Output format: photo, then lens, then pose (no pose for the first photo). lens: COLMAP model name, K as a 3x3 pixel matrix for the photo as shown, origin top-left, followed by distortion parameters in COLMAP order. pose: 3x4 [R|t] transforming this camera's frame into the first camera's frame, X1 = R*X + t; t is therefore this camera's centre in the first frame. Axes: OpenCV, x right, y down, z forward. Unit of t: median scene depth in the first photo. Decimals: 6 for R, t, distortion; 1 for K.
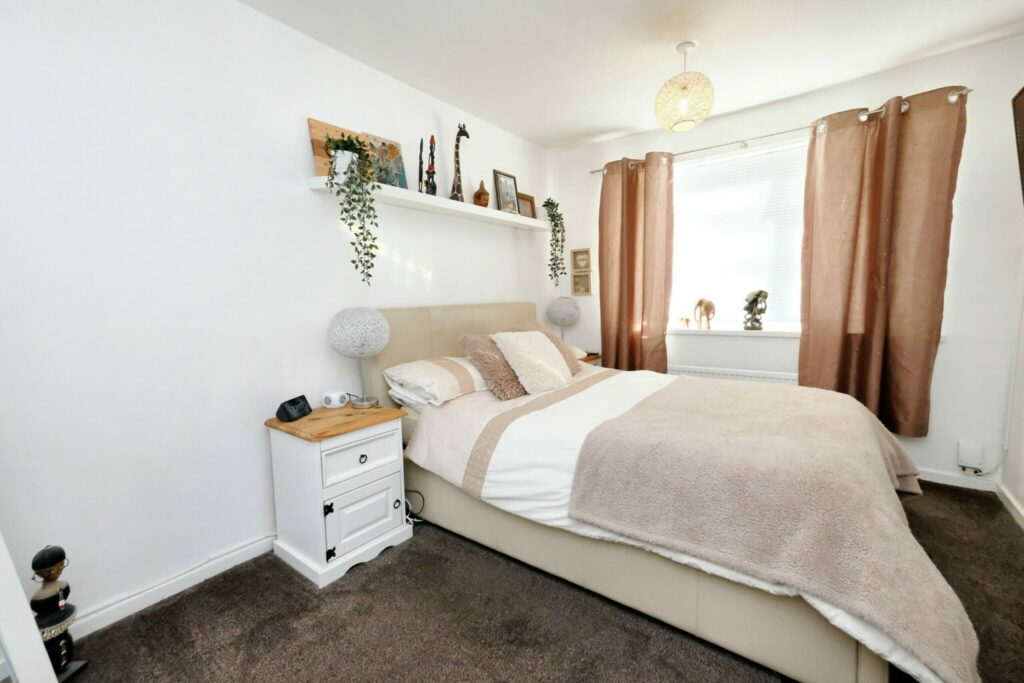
lens RADIAL K [[441.4, 0, 509.3], [0, 441.4, 345.5], [0, 0, 1]] dist [0.027837, 0.010725]
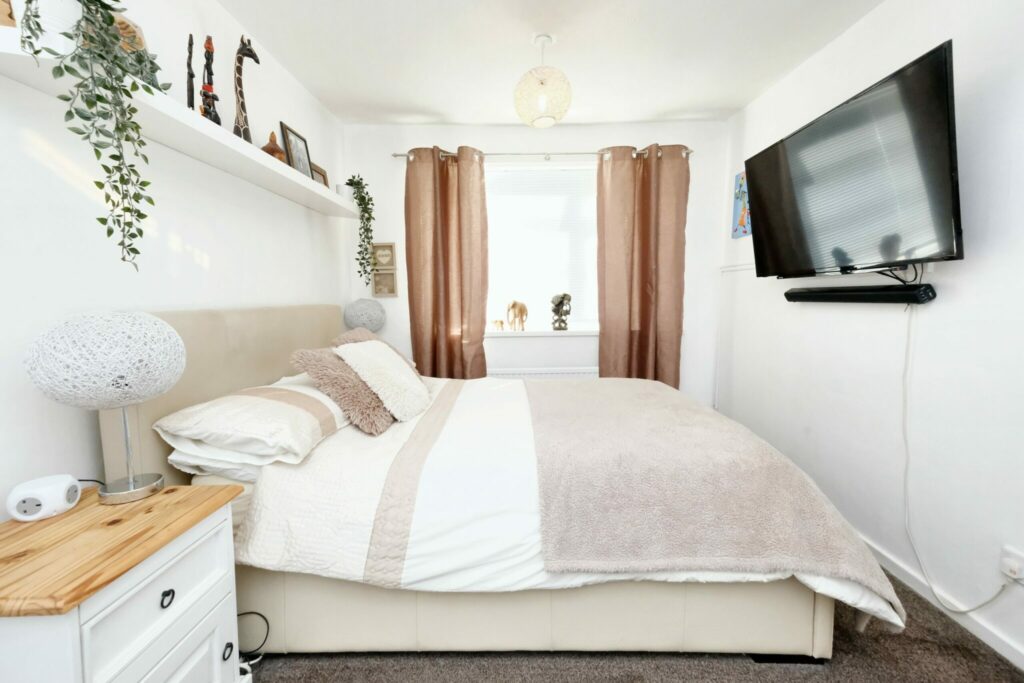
lens RADIAL K [[441.4, 0, 509.3], [0, 441.4, 345.5], [0, 0, 1]] dist [0.027837, 0.010725]
pose [[0.808476, -0.053989, 0.586047, -0.238665], [0.060121, 0.998150, 0.009015, -0.018397], [-0.585450, 0.027945, 0.810227, 0.251517]]
